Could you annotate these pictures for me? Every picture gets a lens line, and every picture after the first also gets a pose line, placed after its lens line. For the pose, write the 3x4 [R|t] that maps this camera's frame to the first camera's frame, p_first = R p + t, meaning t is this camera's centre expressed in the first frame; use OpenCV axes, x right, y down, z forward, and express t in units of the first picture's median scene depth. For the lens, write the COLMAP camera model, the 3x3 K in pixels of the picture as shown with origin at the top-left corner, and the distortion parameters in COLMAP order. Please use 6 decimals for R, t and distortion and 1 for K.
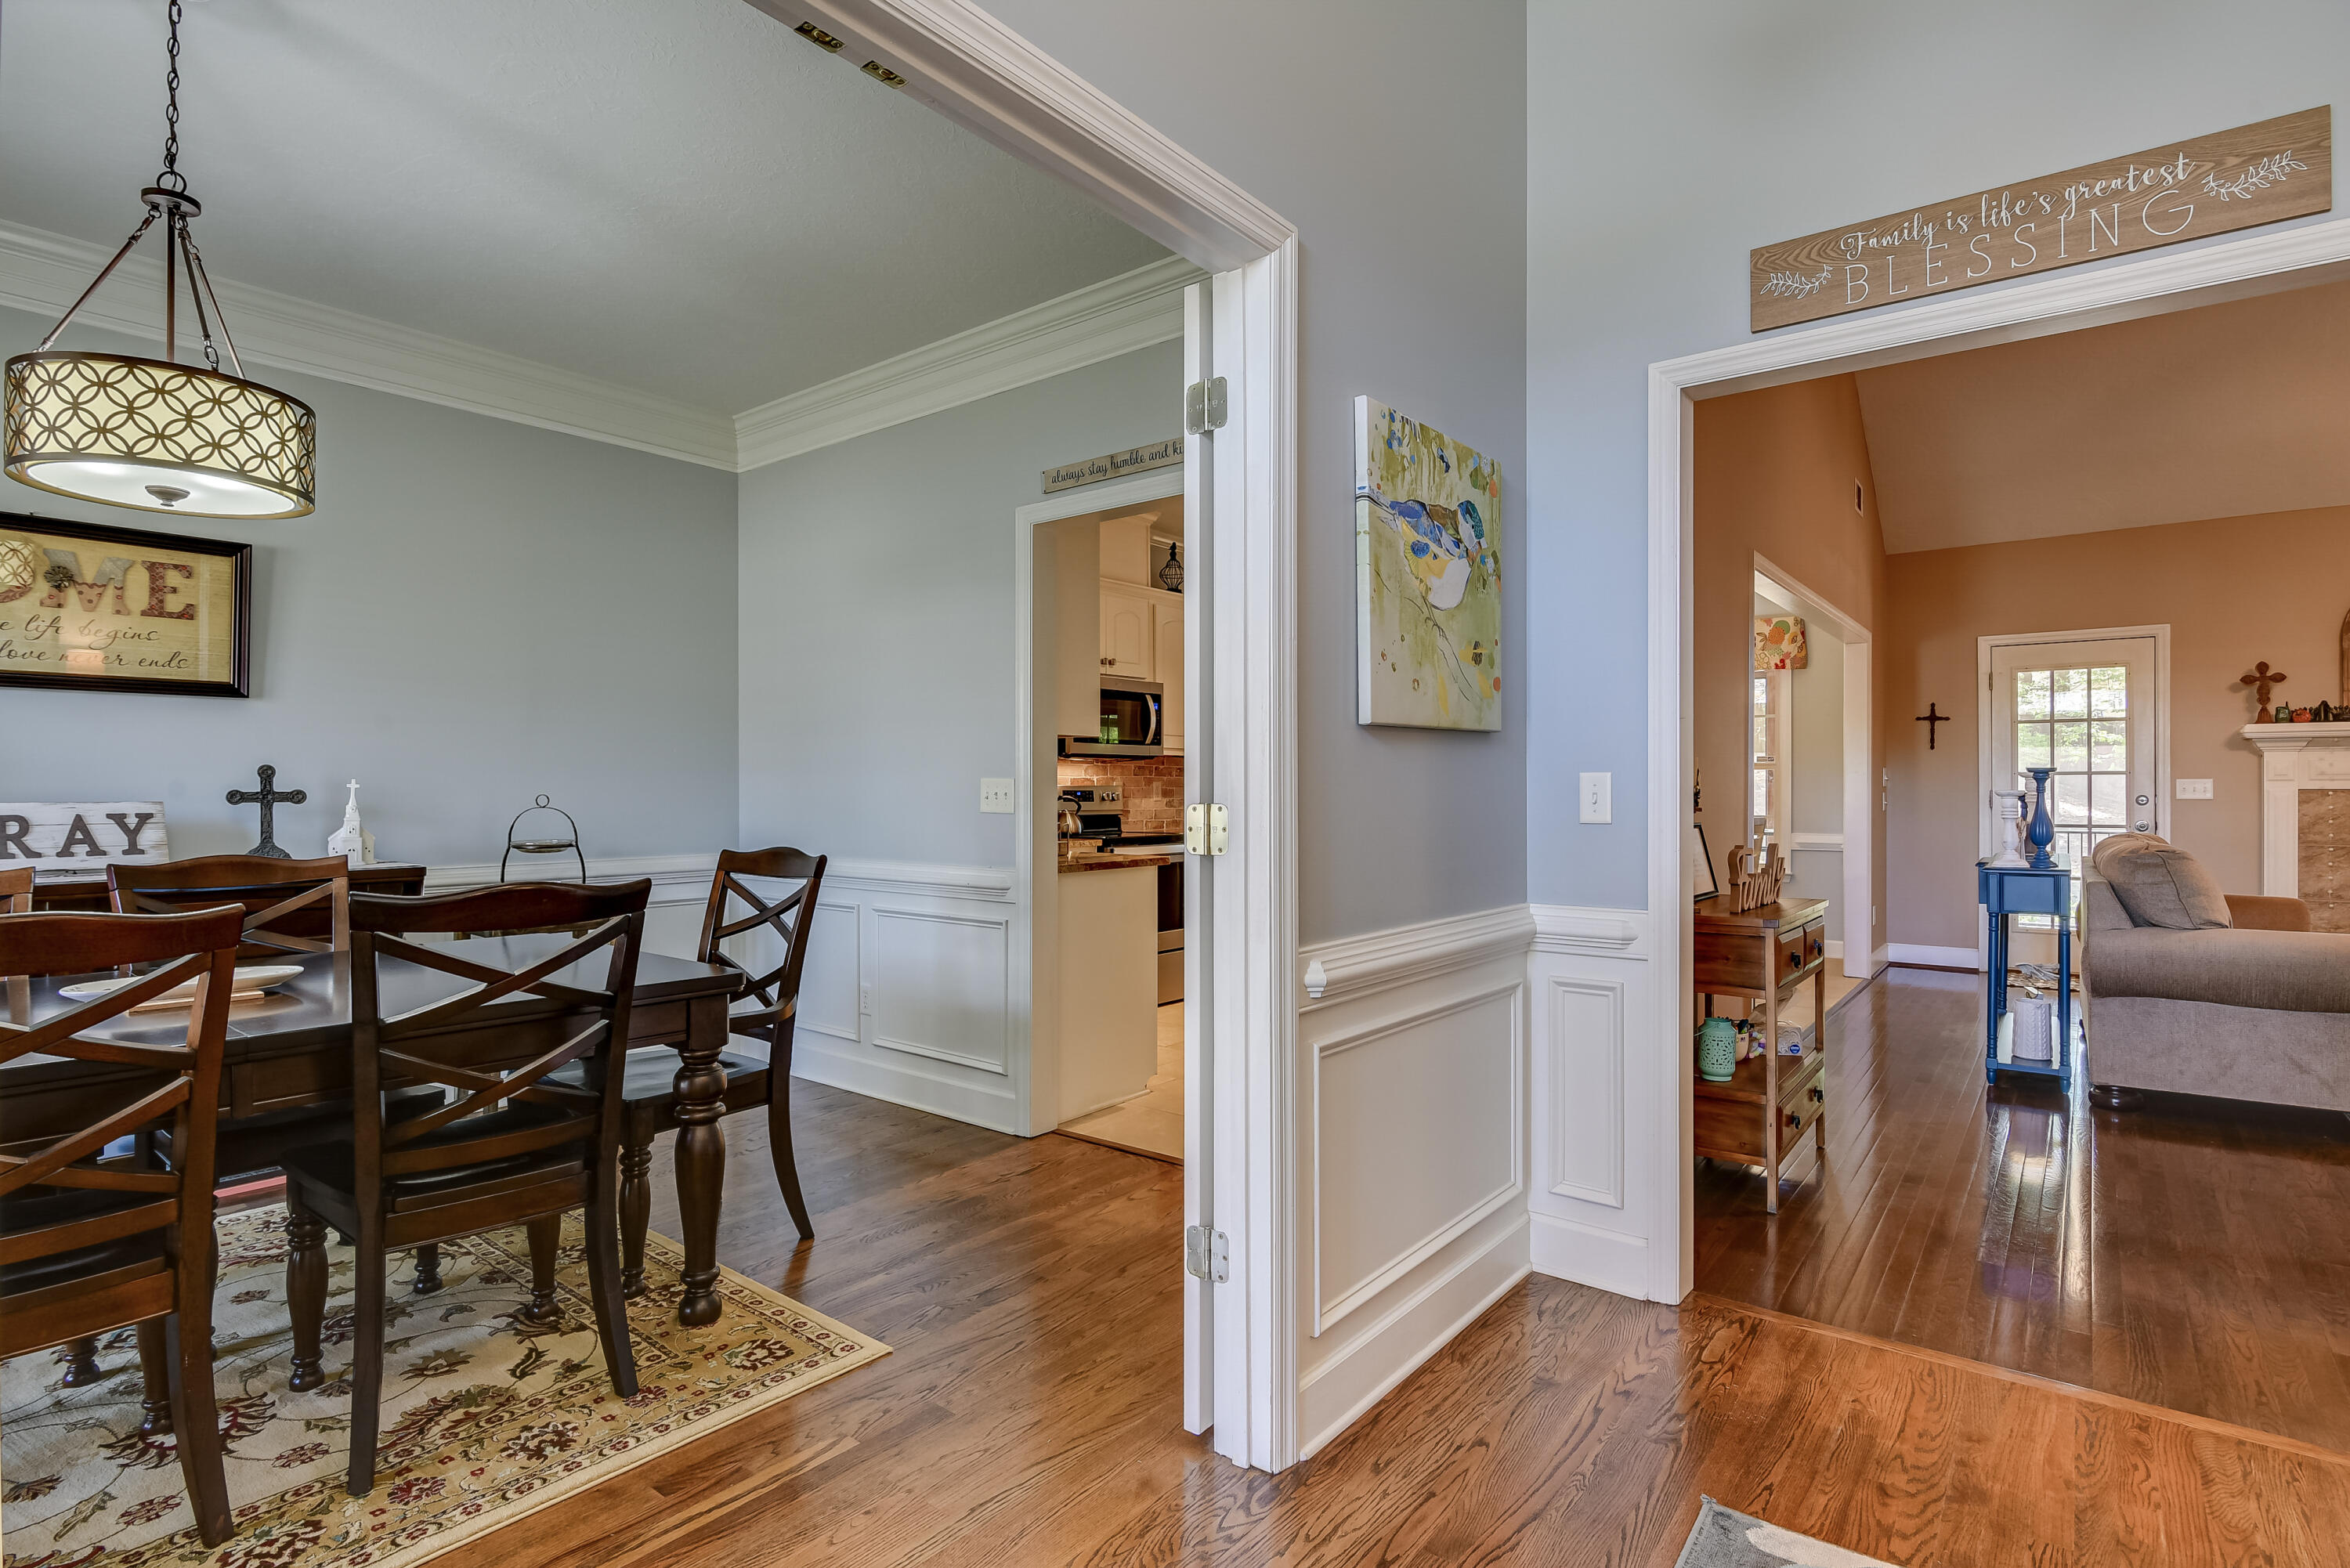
lens RADIAL K [[1145.7, 0, 1189.5], [0, 1145.7, 783.3], [0, 0, 1]] dist [-0.017372, -0.000458]
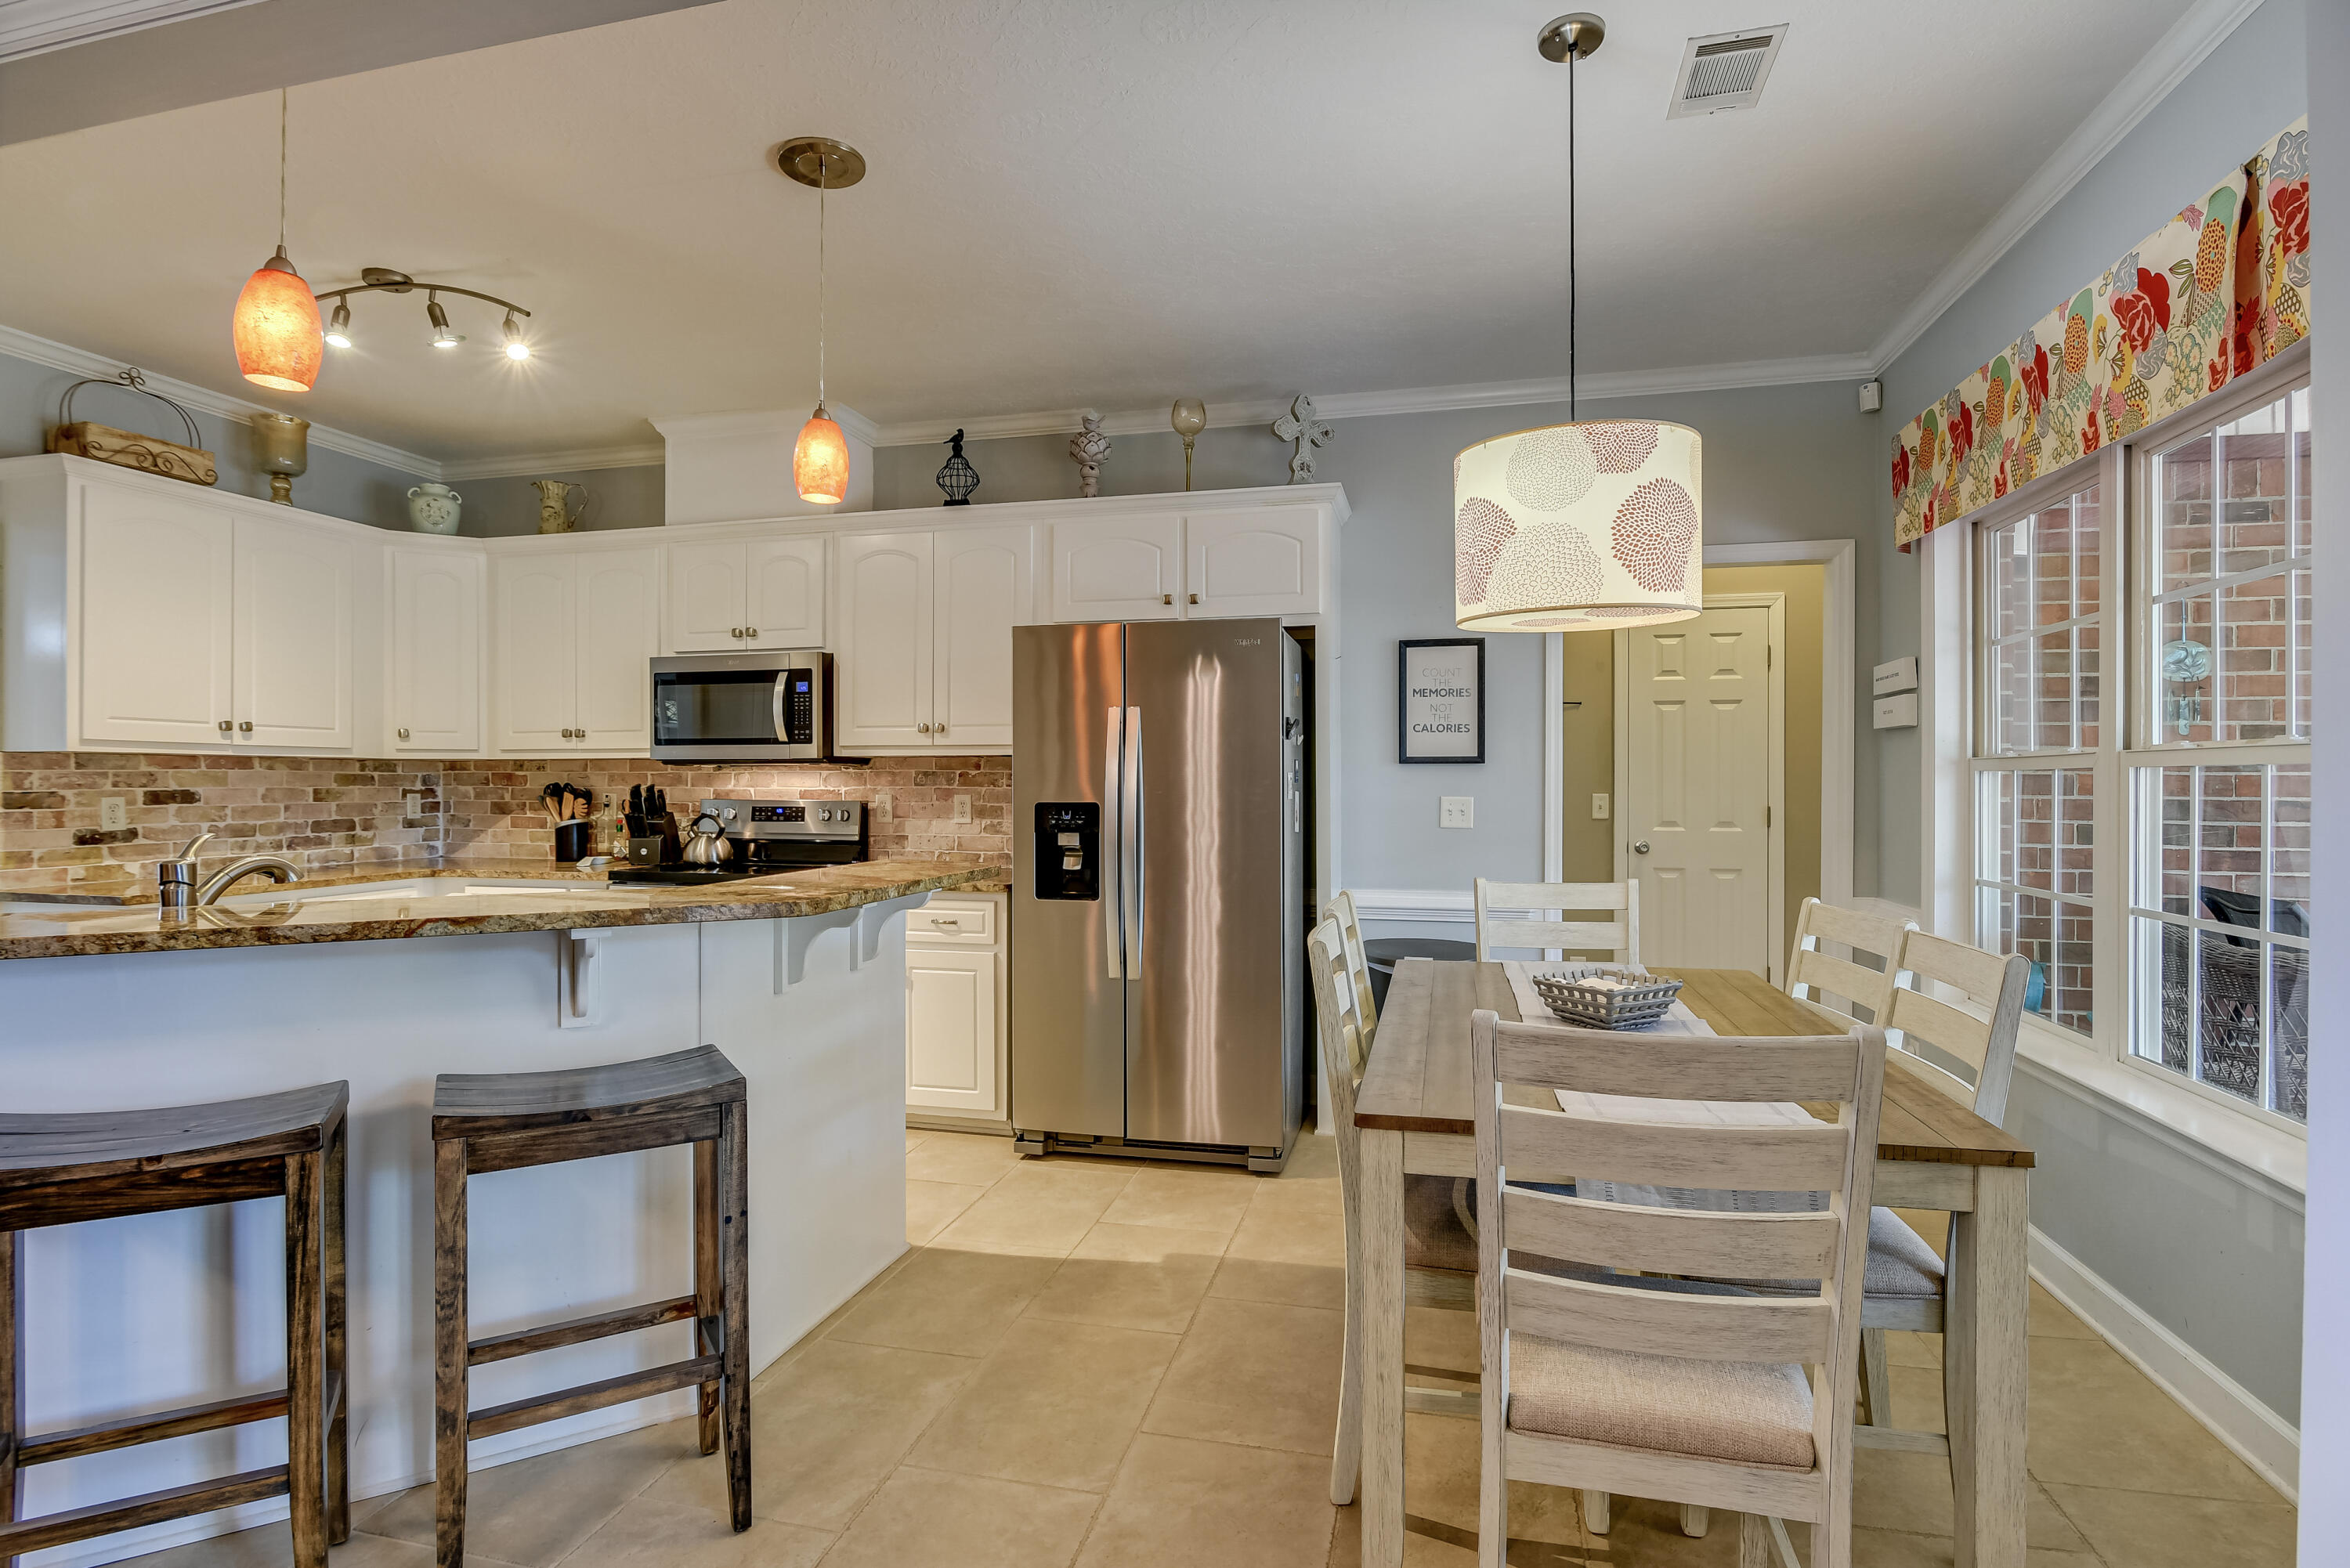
lens RADIAL K [[1145.7, 0, 1168.0], [0, 1145.7, 779.6], [0, 0, 1]] dist [-0.017372, -0.000458]
pose [[0.417609, -0.000991, -0.908627, 0.693801], [0.000681, 0.999999, -0.000778, -0.010590], [0.908627, -0.000294, 0.417609, 0.918781]]
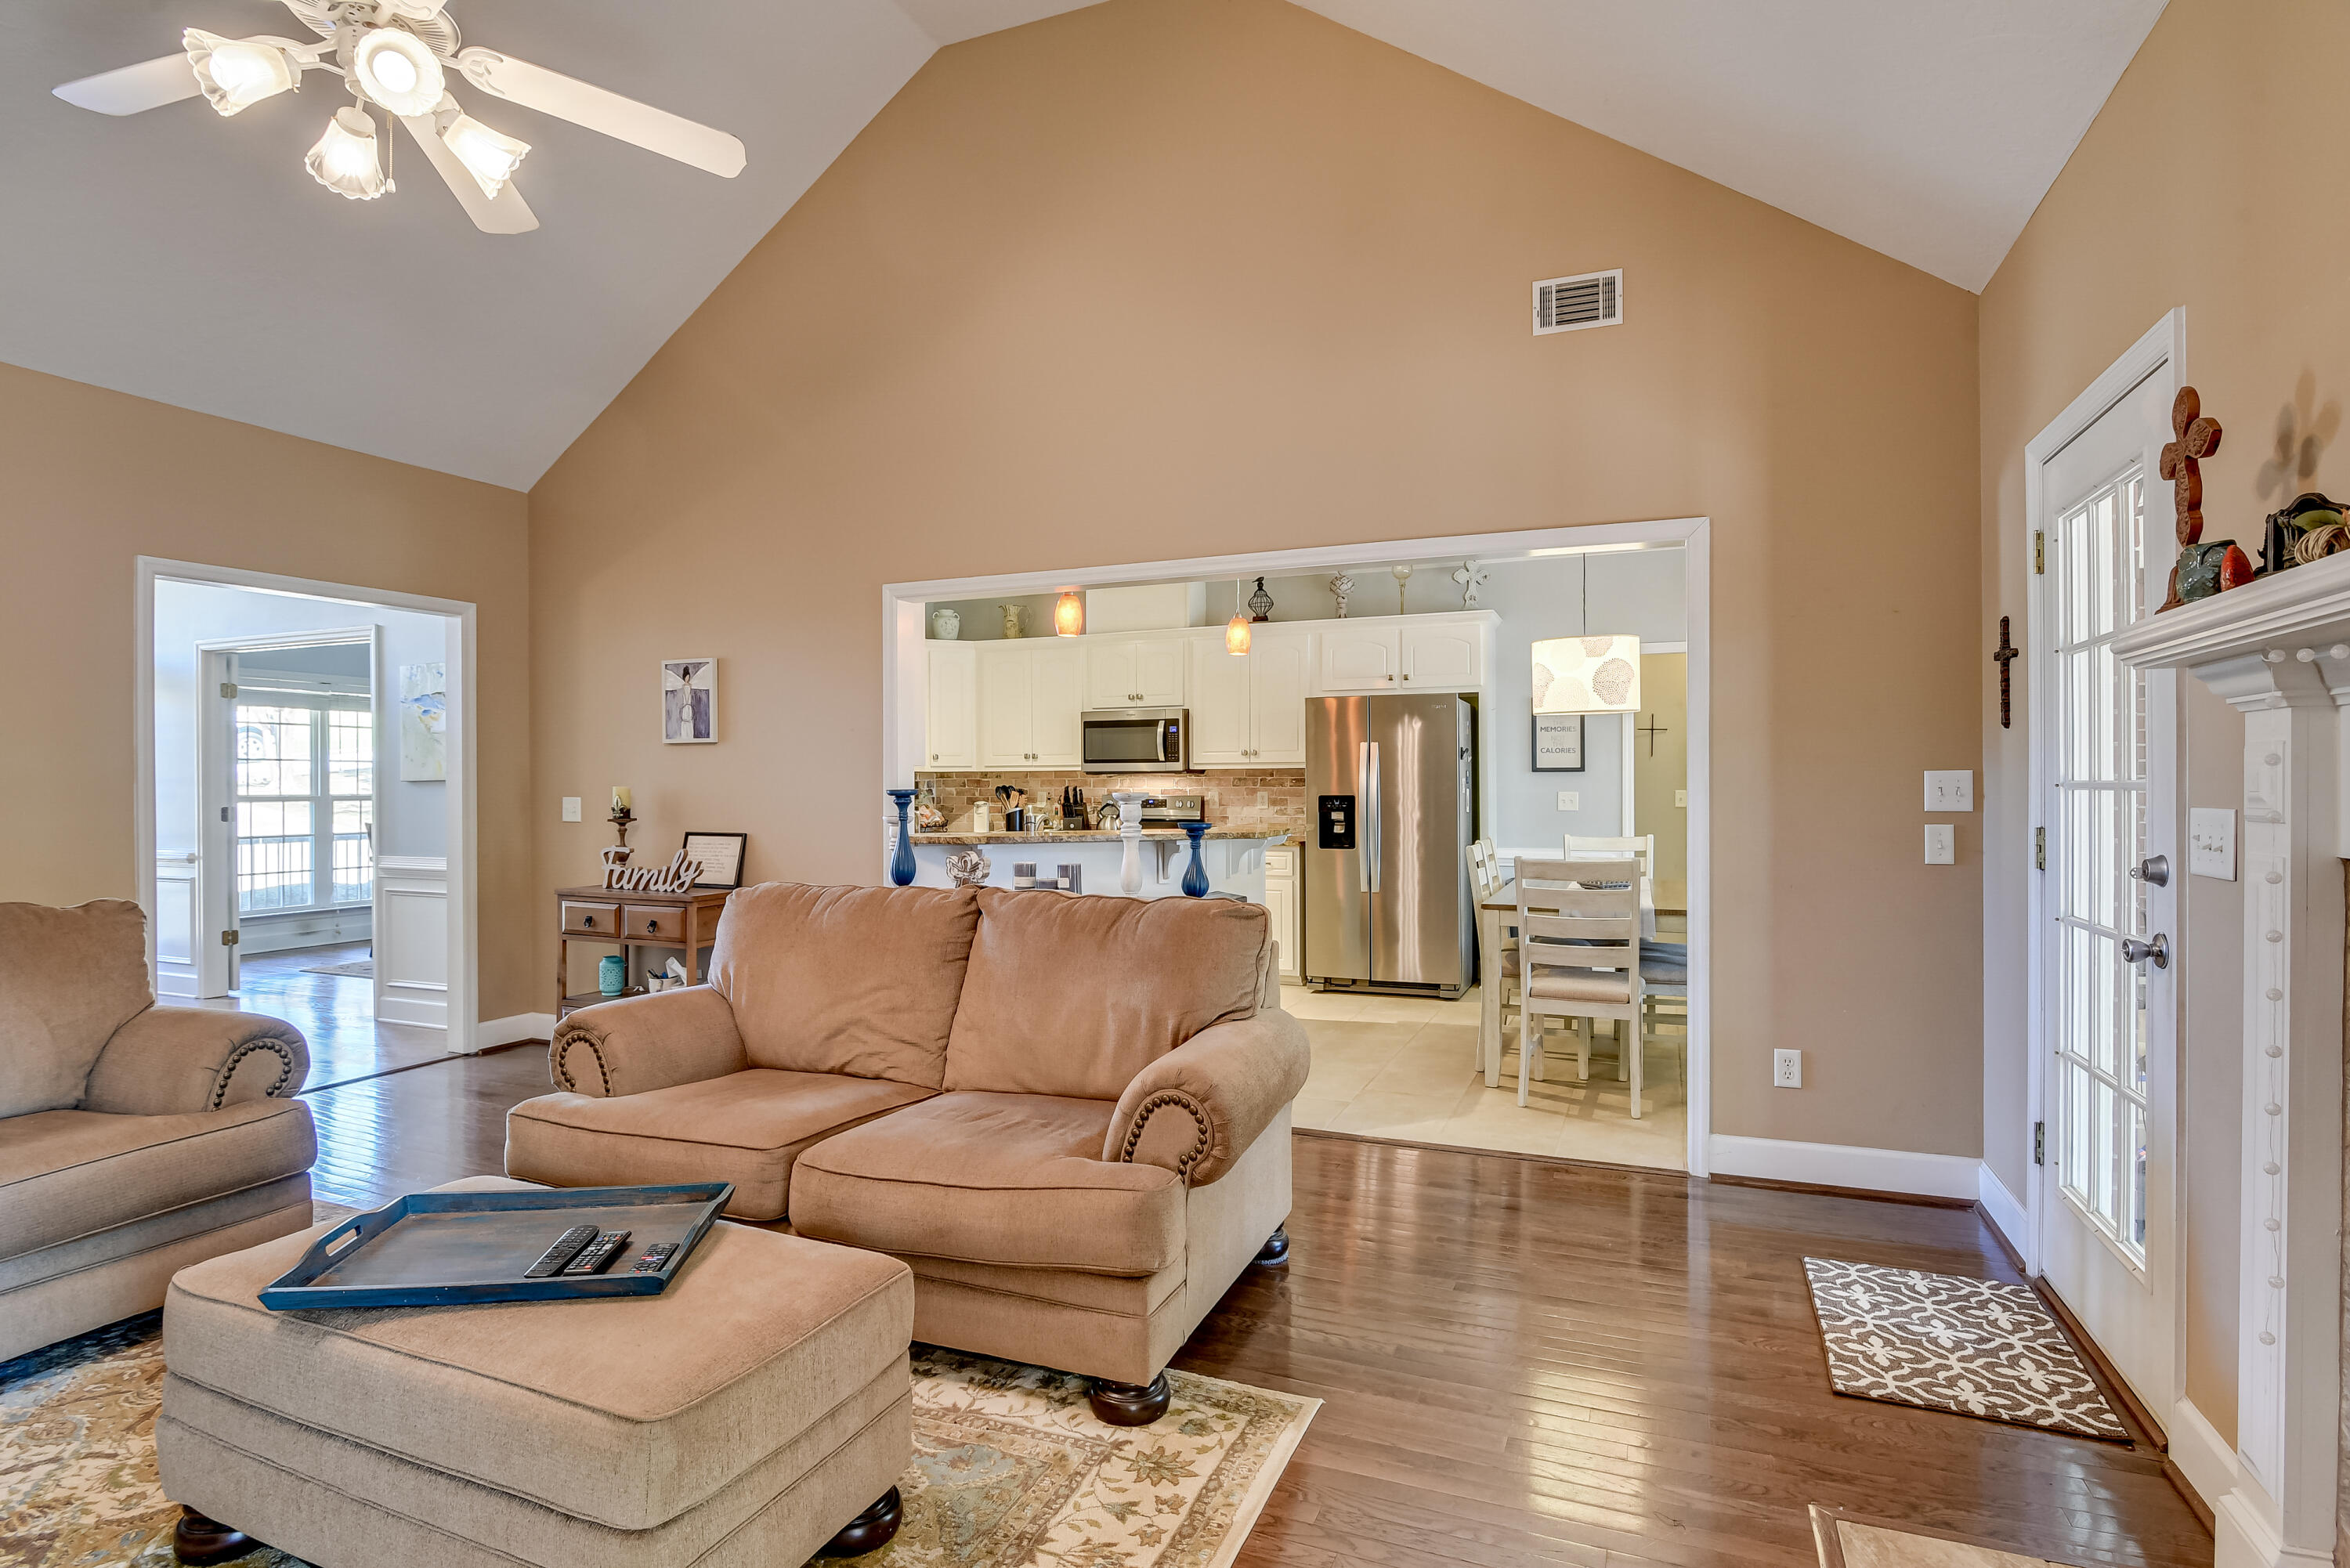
lens RADIAL K [[1145.7, 0, 1168.2], [0, 1145.7, 783.4], [0, 0, 1]] dist [-0.017372, -0.000458]
pose [[0.269521, -0.000199, -0.962995, 1.123973], [0.004023, 0.999991, 0.000919, -0.012025], [0.962986, -0.004122, 0.269519, 0.677807]]
